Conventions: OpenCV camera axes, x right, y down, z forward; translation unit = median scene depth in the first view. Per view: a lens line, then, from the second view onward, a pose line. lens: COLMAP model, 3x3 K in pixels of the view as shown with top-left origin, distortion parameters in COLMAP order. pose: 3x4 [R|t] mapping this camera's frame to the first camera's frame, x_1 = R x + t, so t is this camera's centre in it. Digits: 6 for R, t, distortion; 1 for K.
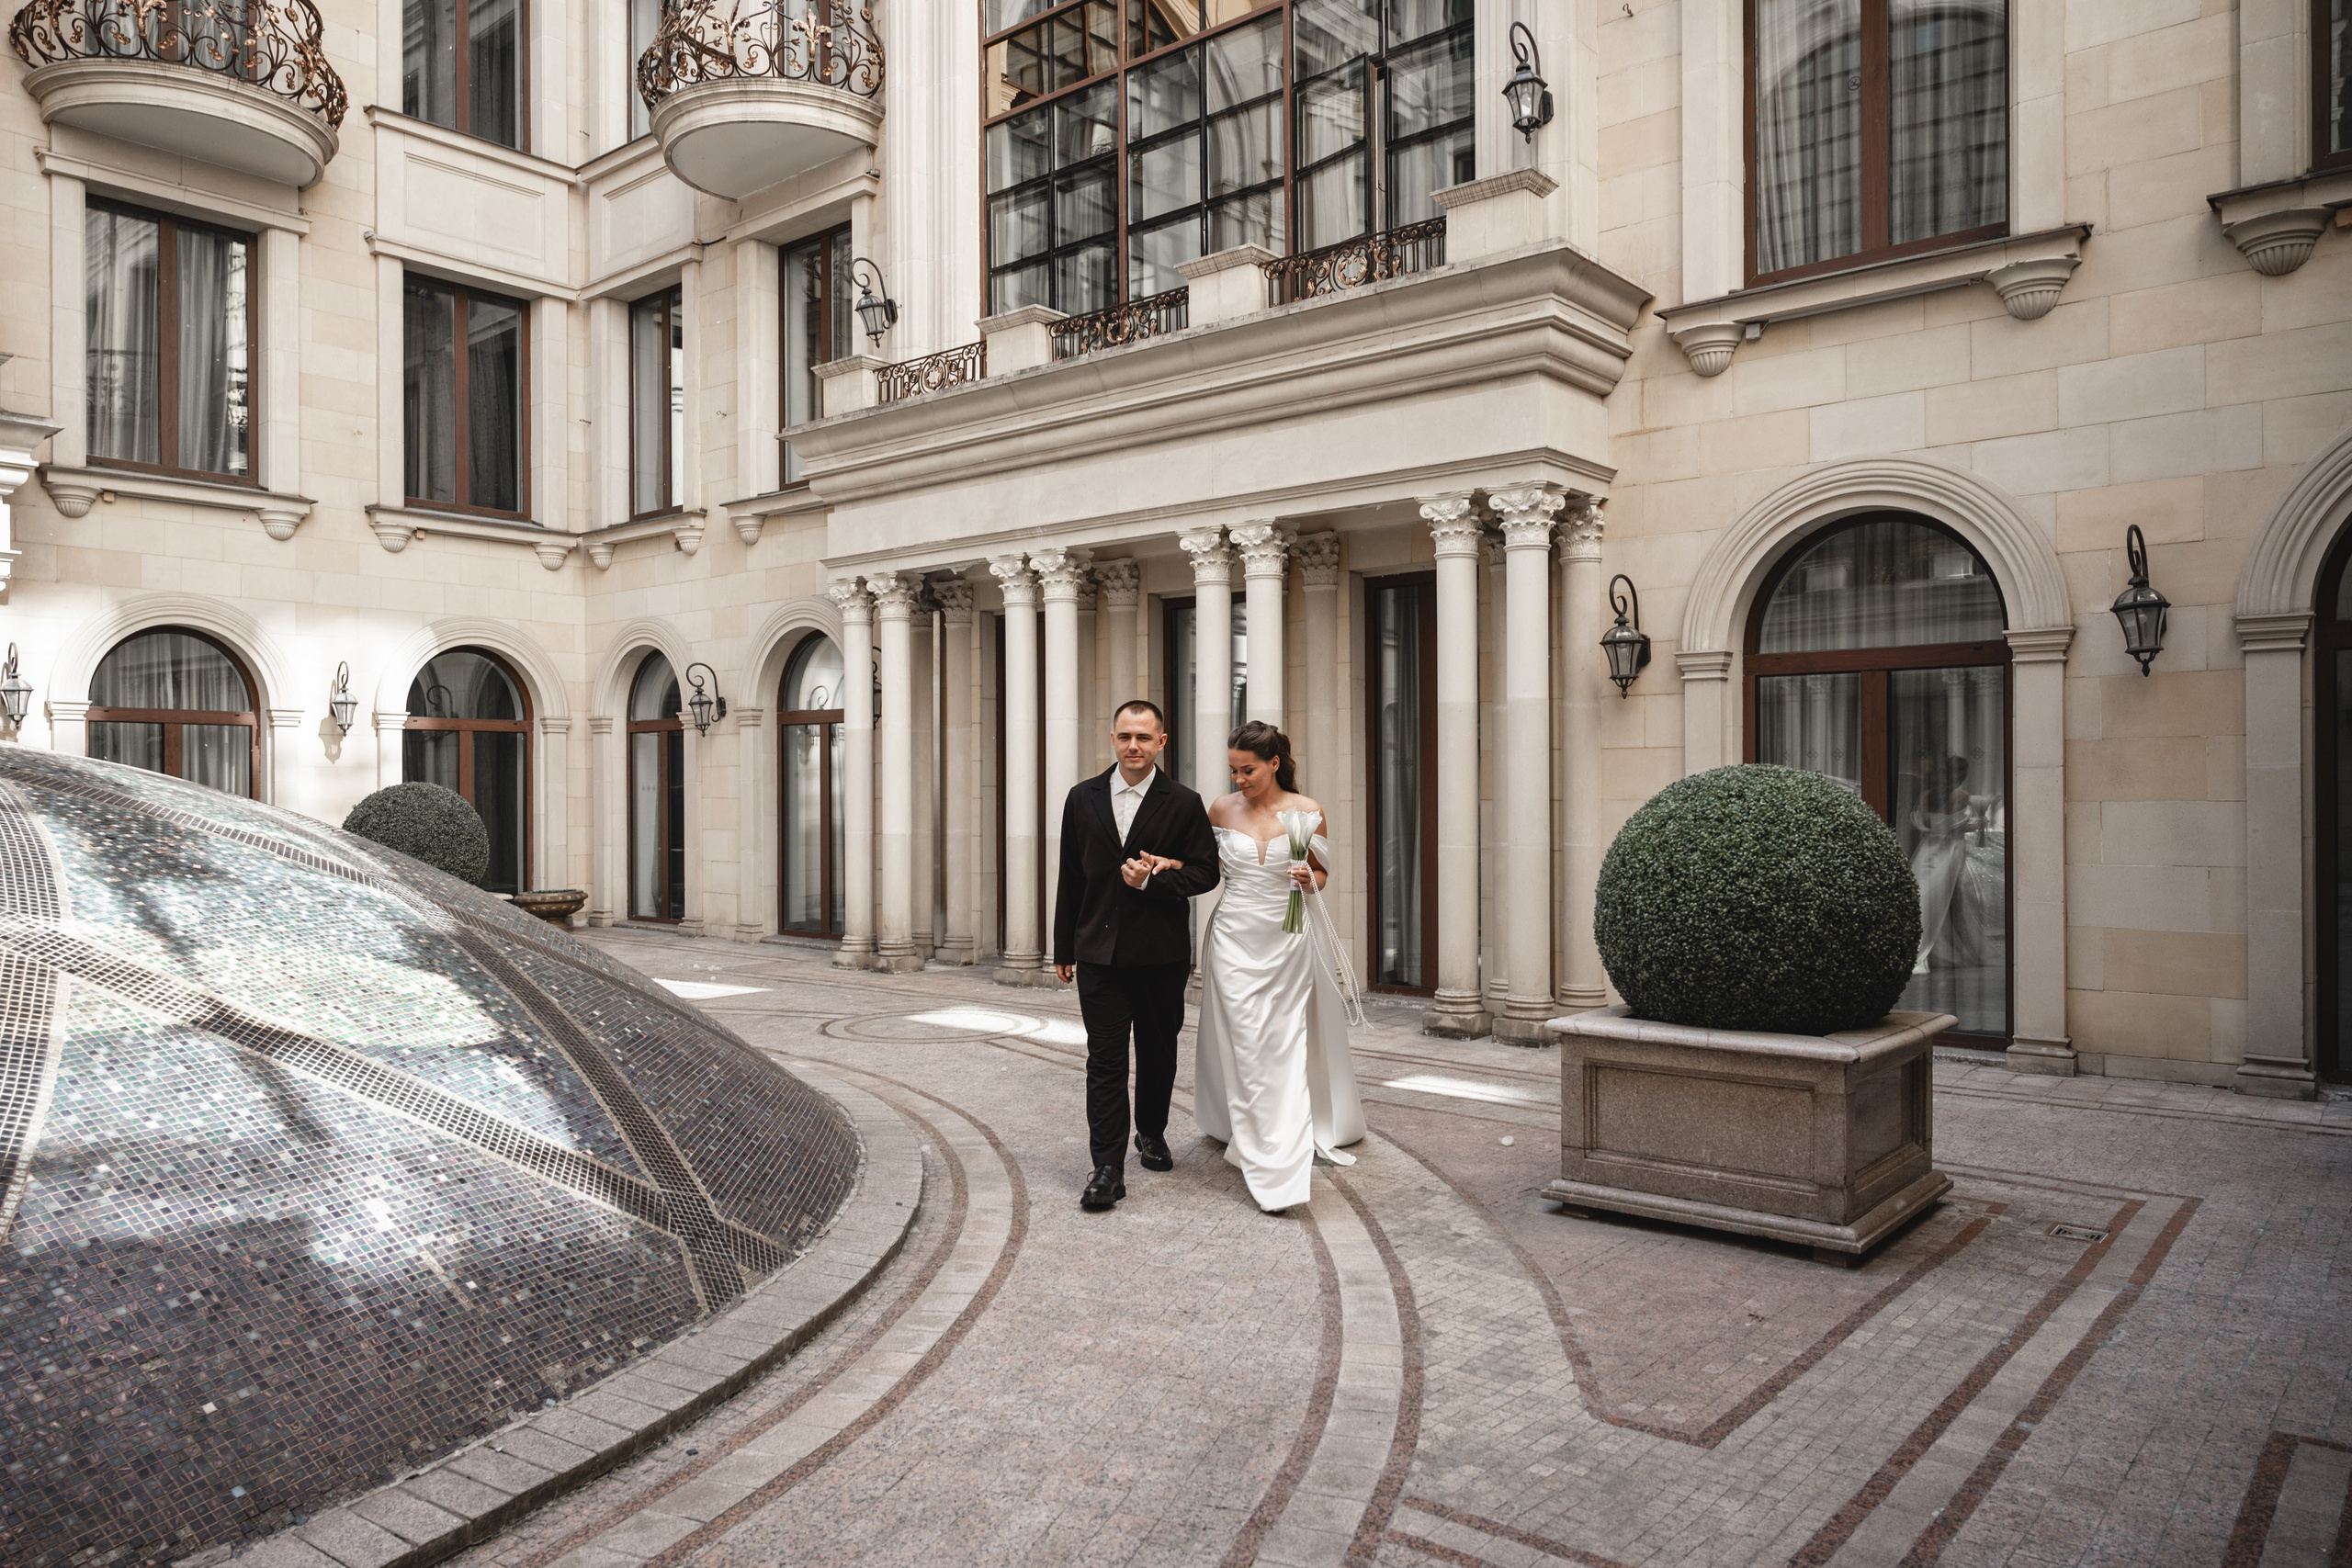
lens RADIAL K [[1573.3, 0, 1176.0], [0, 1573.3, 784.0], [0, 0, 1]] dist [0.001939, 0.002146]
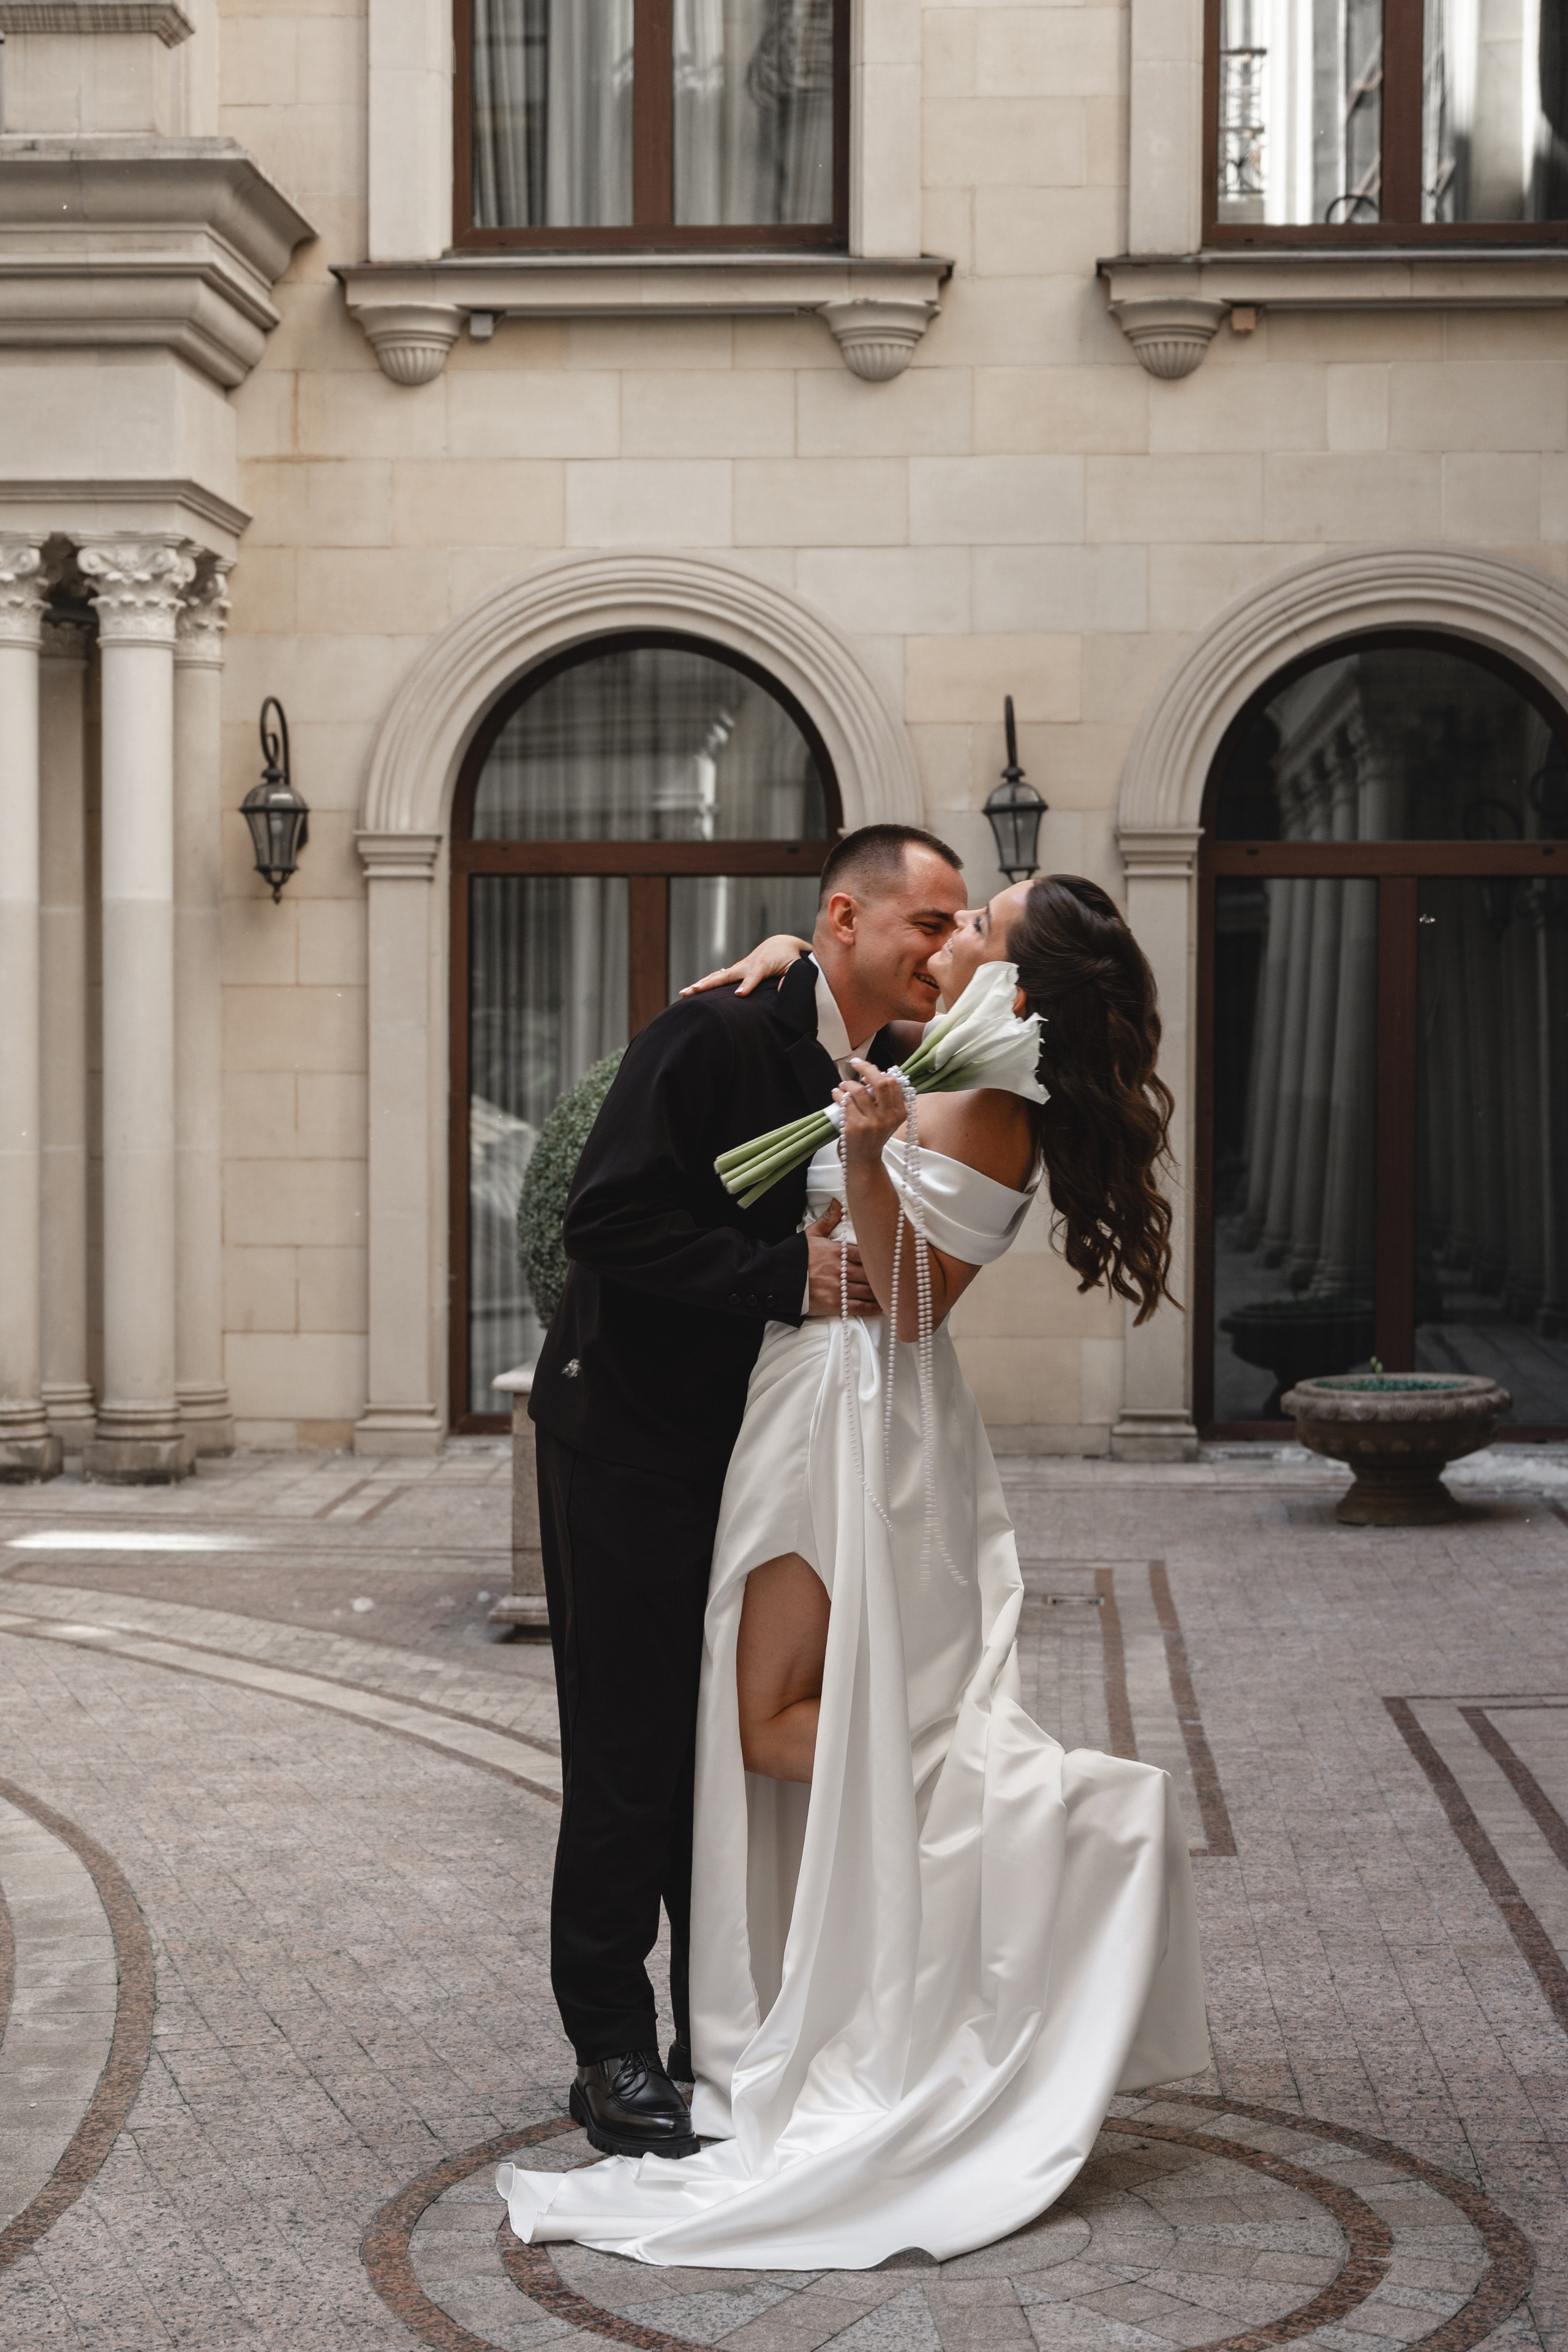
lens RADIAL K [[3876.8, 0, 784.0], [0, 3876.8, 1176.0], [0, 0, 1]] dist [0.038864, 0.019954]
pose [[0.799781, -0.014085, 0.600126, -0.510519], [-0.008279, 0.999371, 0.034488, -0.003151], [-0.600234, -0.032551, 0.799161, -0.348697]]
